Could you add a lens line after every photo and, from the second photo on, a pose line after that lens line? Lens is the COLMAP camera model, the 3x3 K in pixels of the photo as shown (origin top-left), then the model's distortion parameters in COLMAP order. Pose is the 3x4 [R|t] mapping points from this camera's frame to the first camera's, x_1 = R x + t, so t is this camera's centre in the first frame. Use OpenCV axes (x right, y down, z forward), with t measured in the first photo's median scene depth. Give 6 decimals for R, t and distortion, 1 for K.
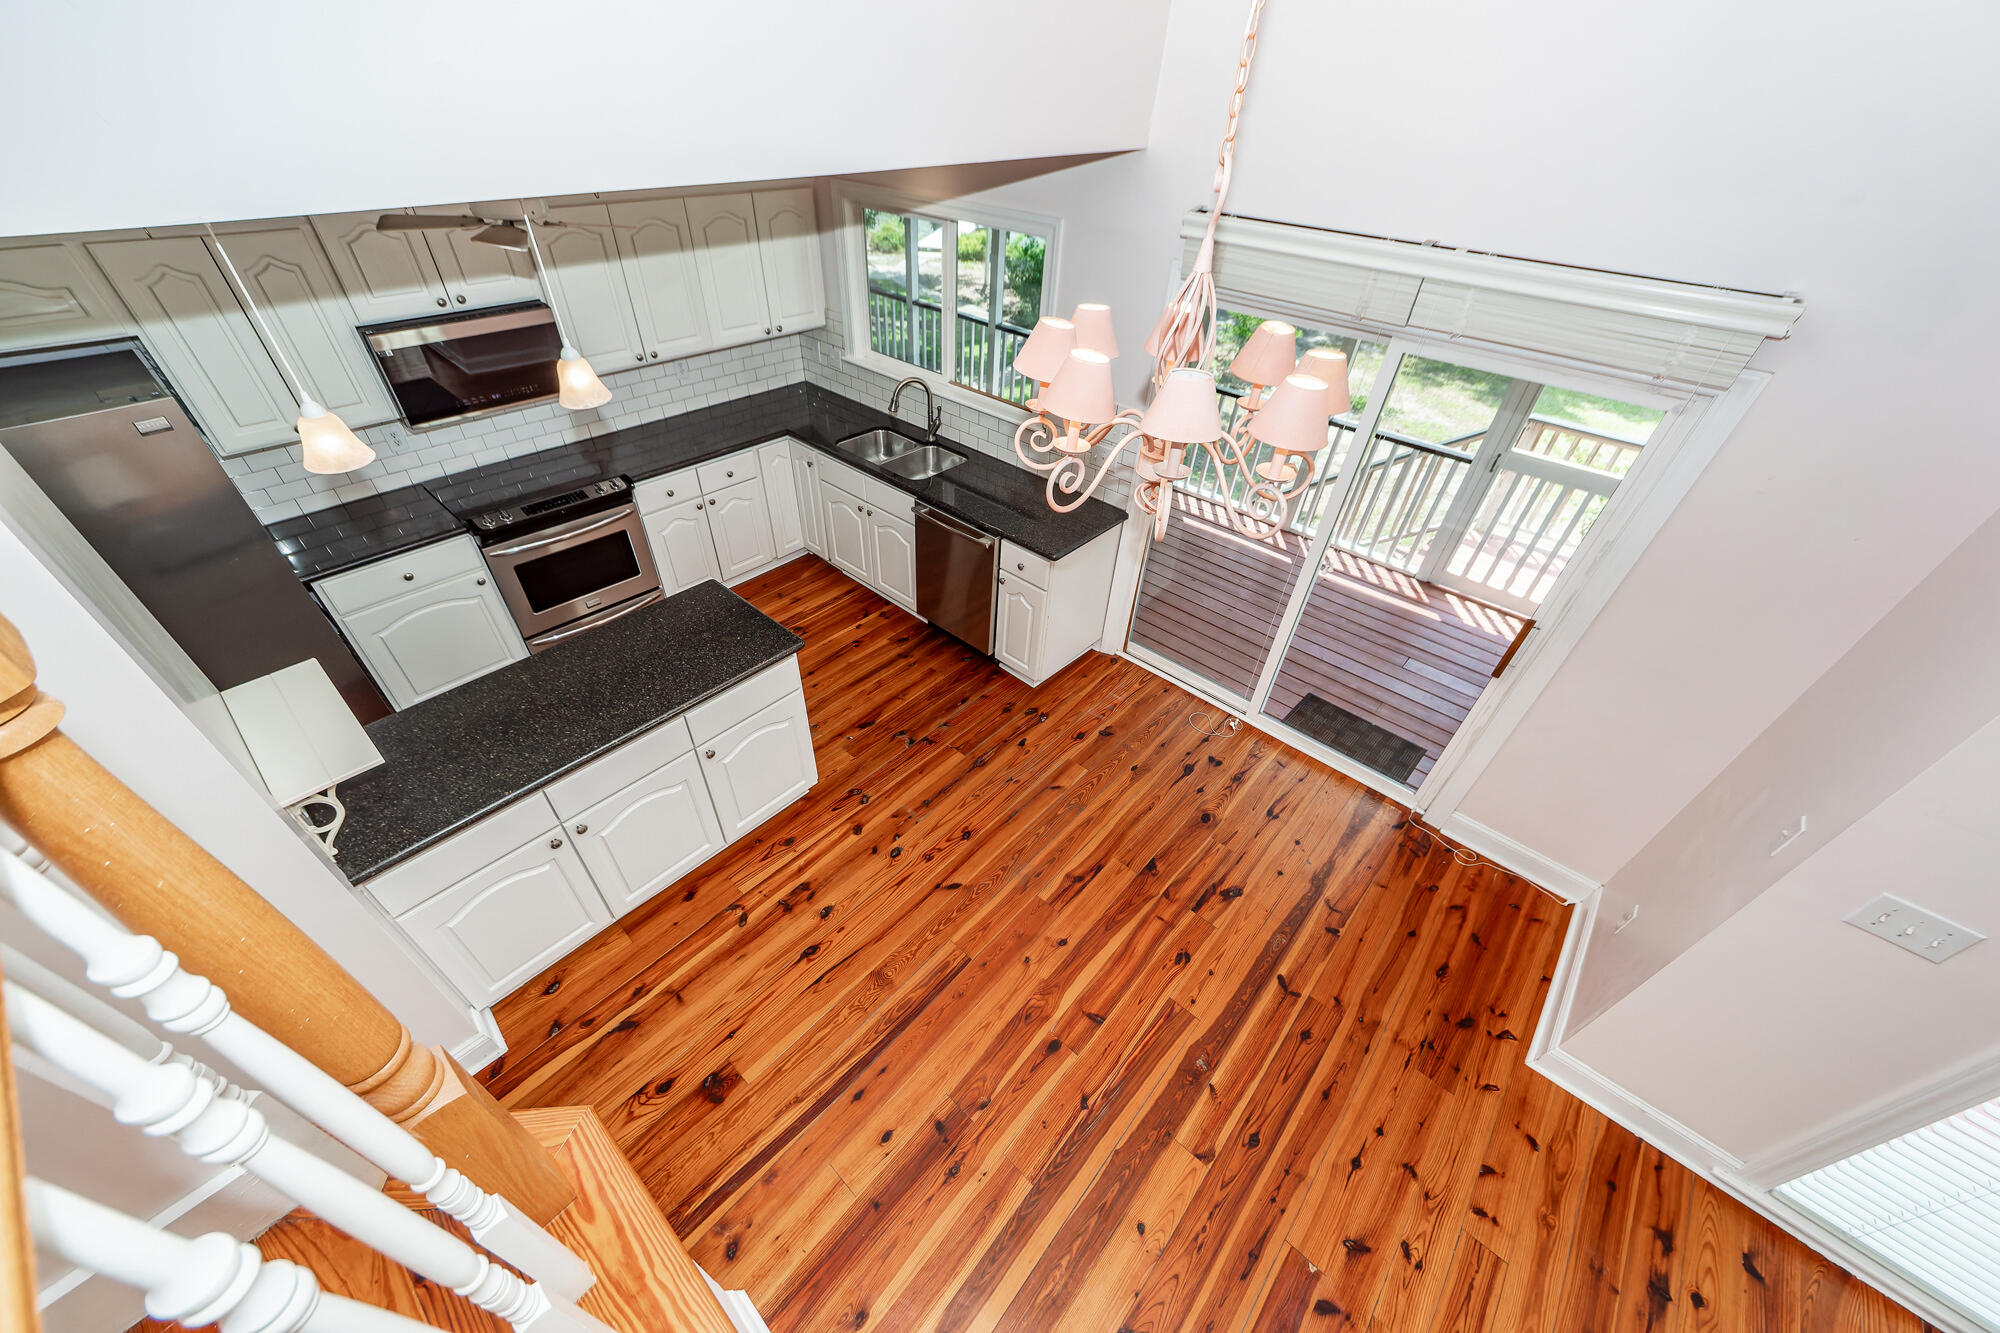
lens RADIAL K [[720.8, 0, 1003.8], [0, 720.8, 699.4], [0, 0, 1]] dist [0.002558, 0.000064]
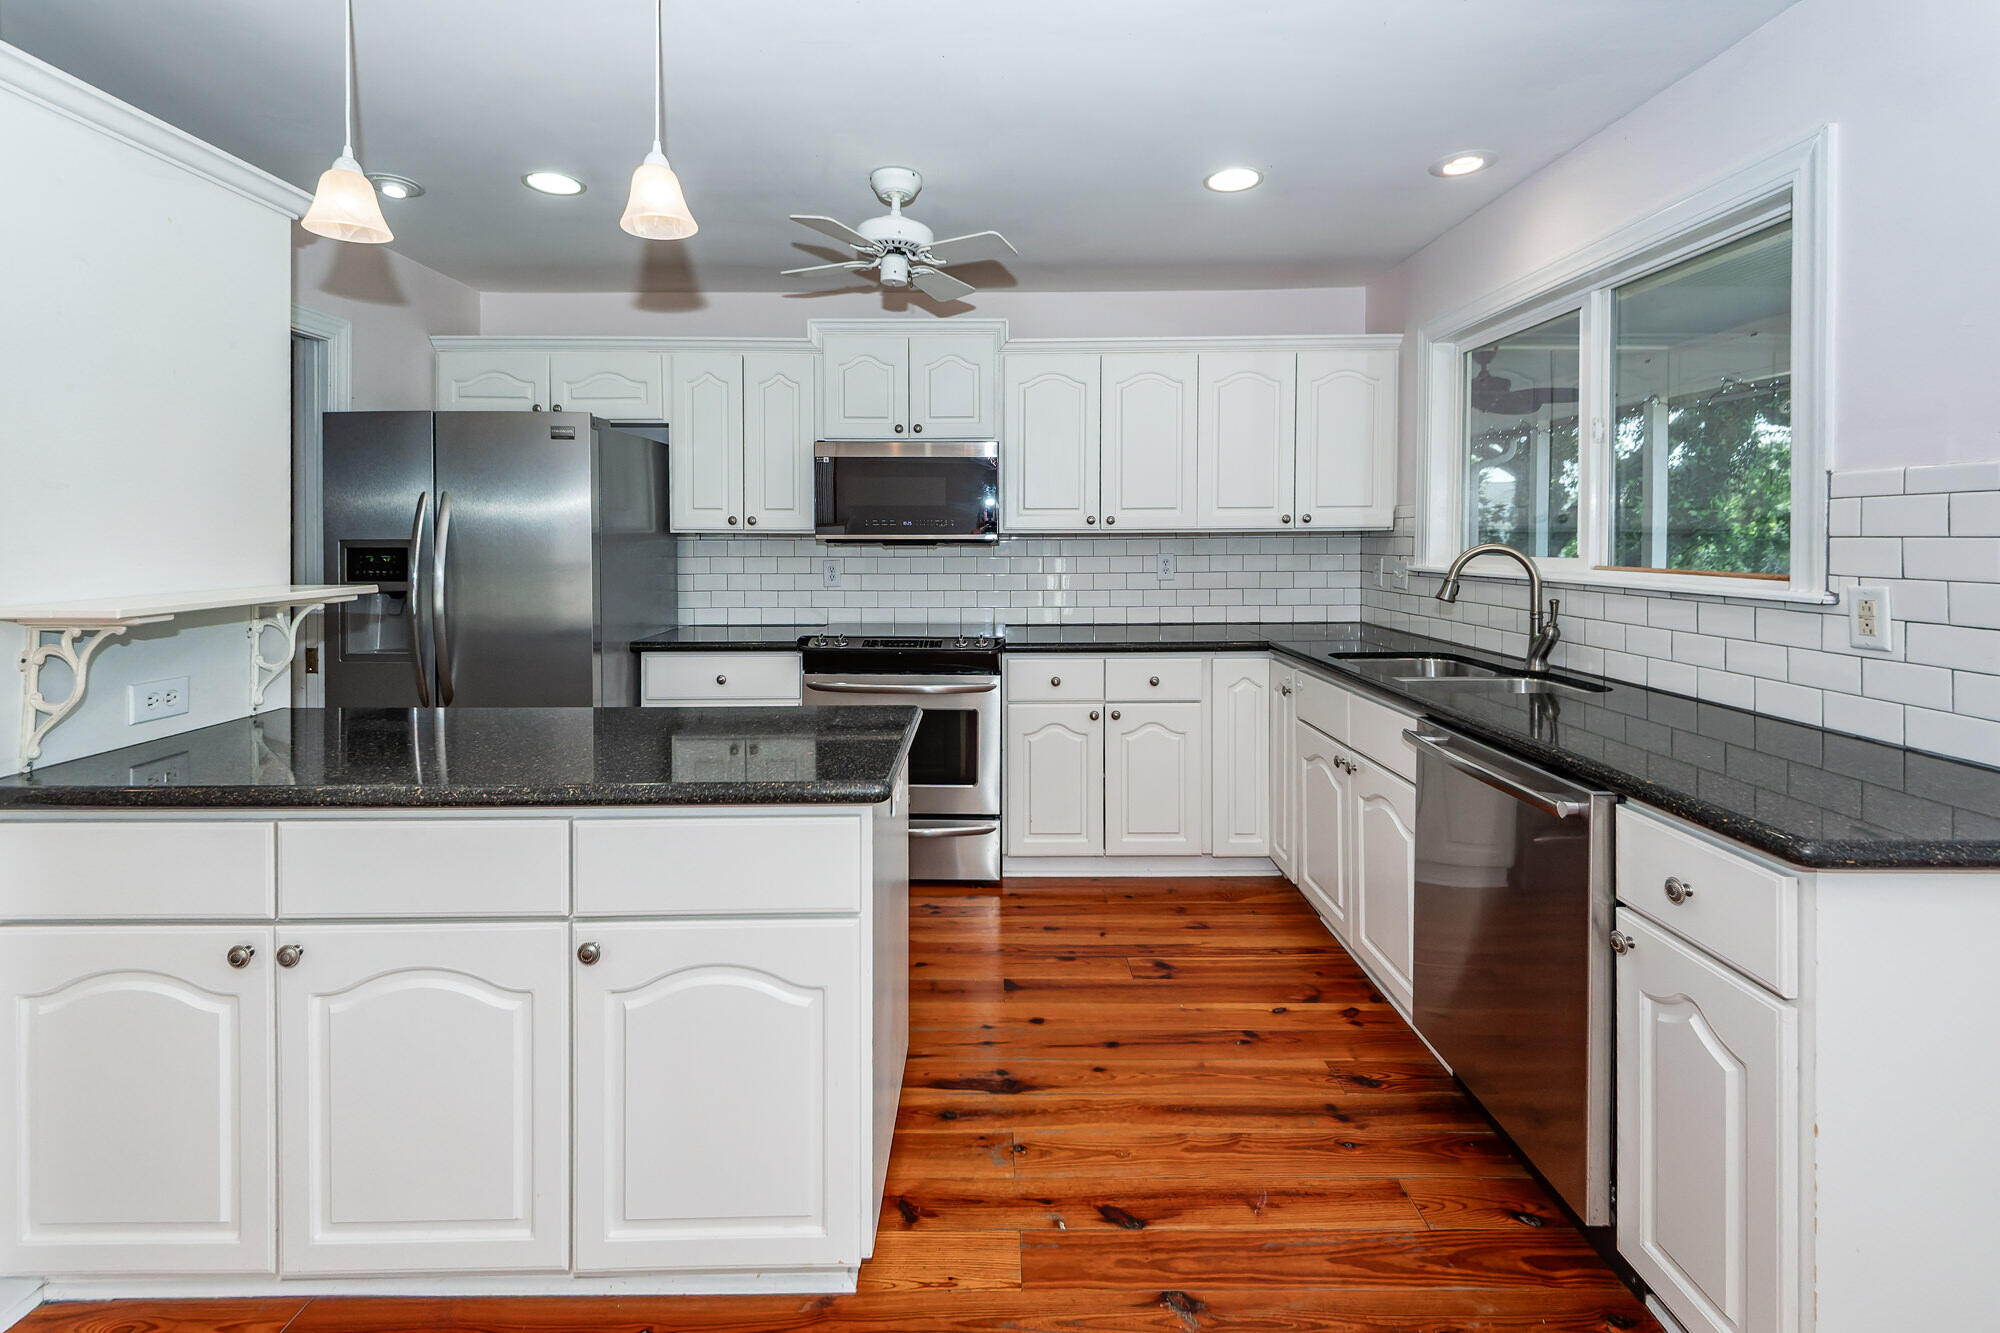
lens RADIAL K [[844.5, 0, 982.4], [0, 844.5, 535.9], [0, 0, 1]] dist [0.021854, -0.003392]
pose [[0.650528, -0.048491, -0.757932, 0.100180], [-0.477426, 0.750016, -0.457756, 0.007835], [0.590659, 0.659640, 0.464756, 0.494103]]
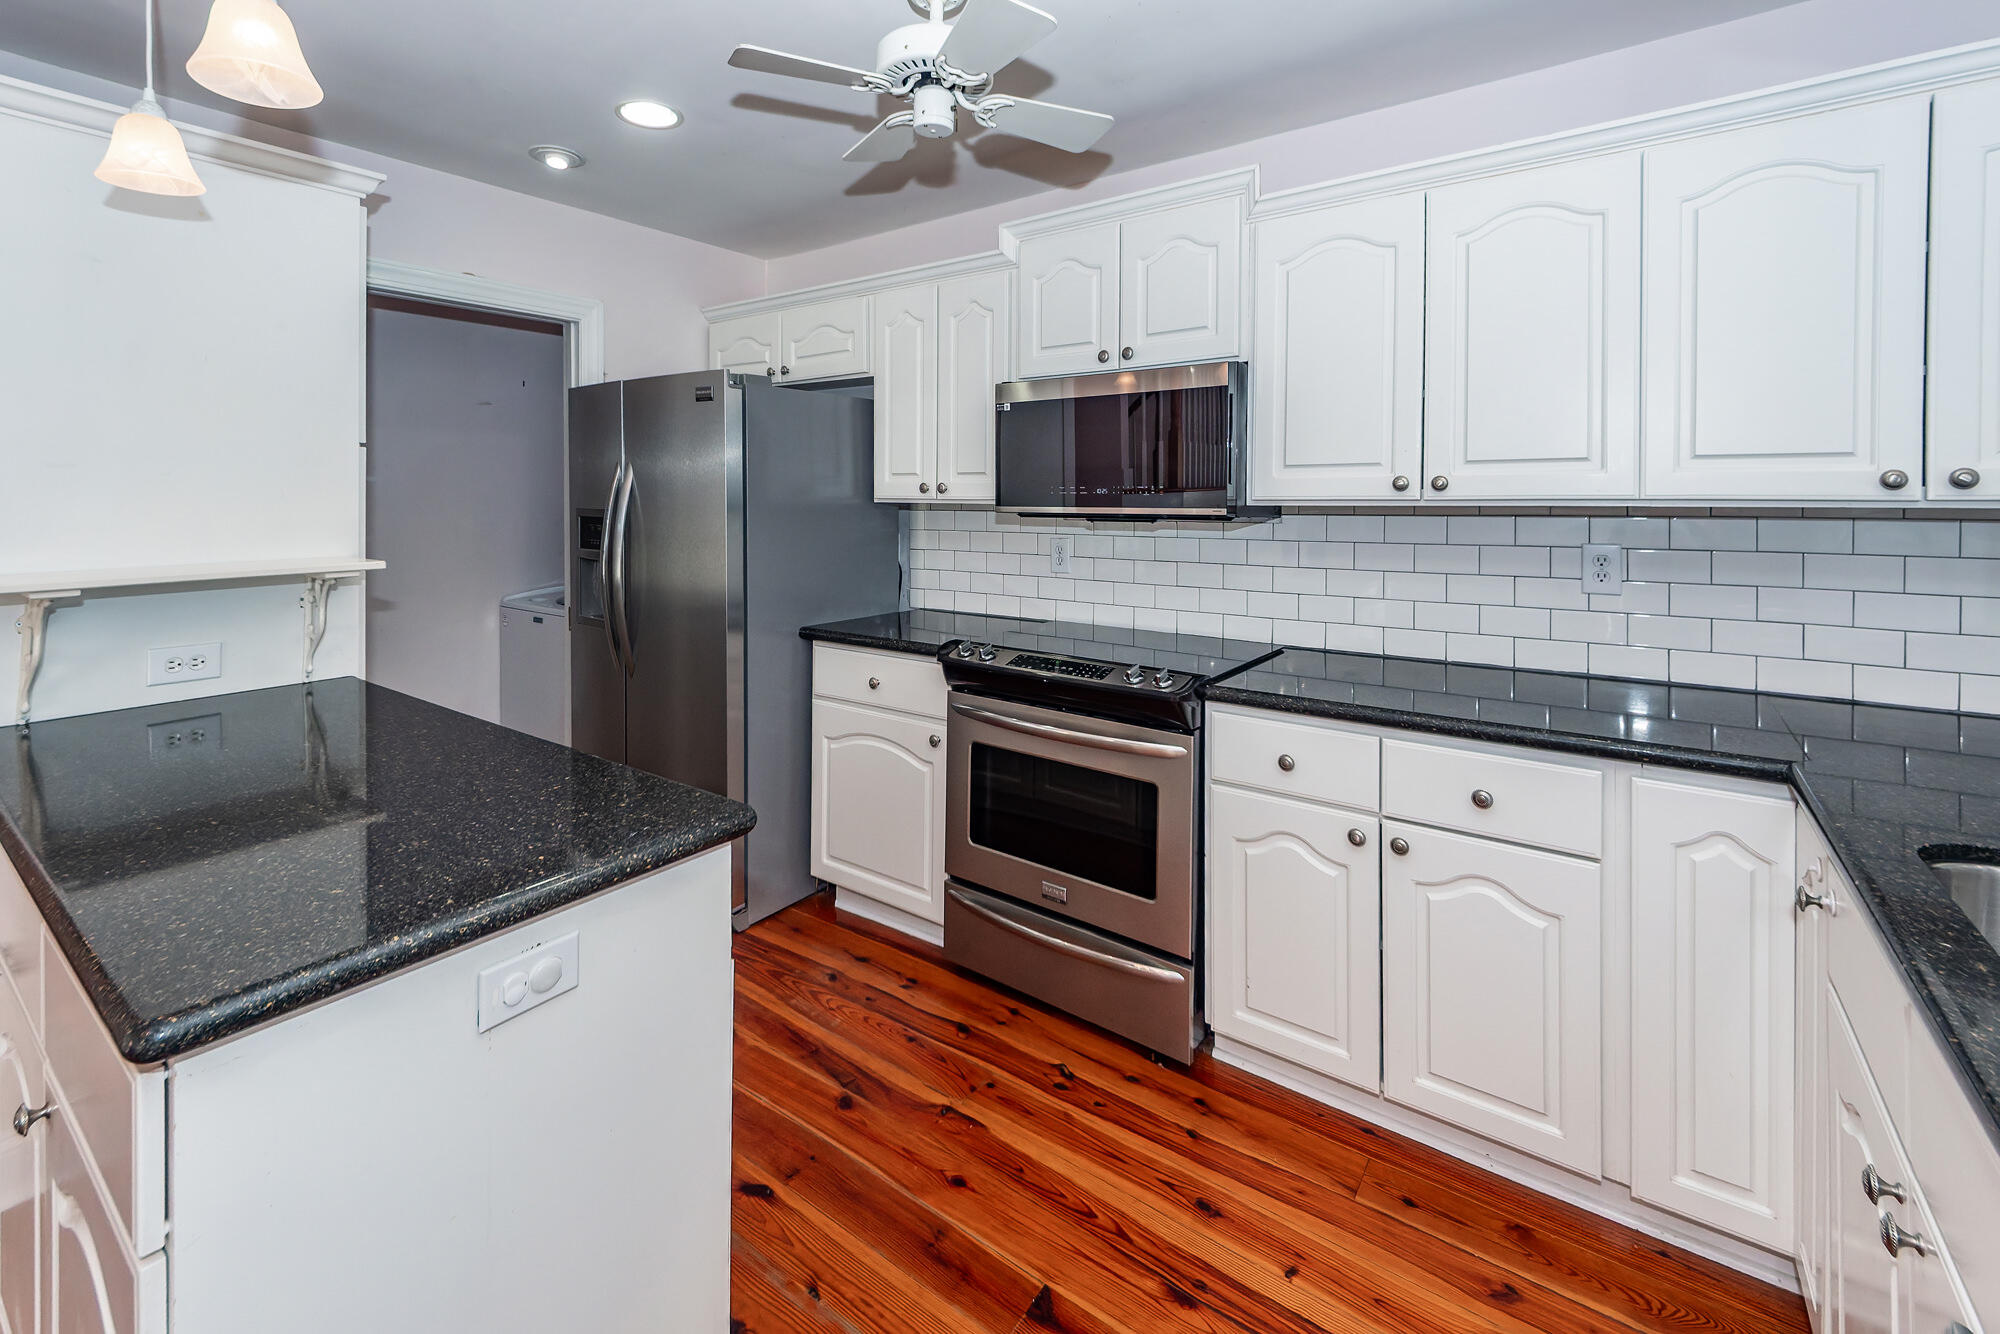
lens RADIAL K [[844.5, 0, 989.1], [0, 844.5, 509.8], [0, 0, 1]] dist [0.021854, -0.003392]
pose [[0.082820, -0.034365, -0.995972, -0.008149], [-0.656891, 0.749677, -0.080490, -0.241787], [0.749423, 0.660912, 0.039514, 0.758584]]
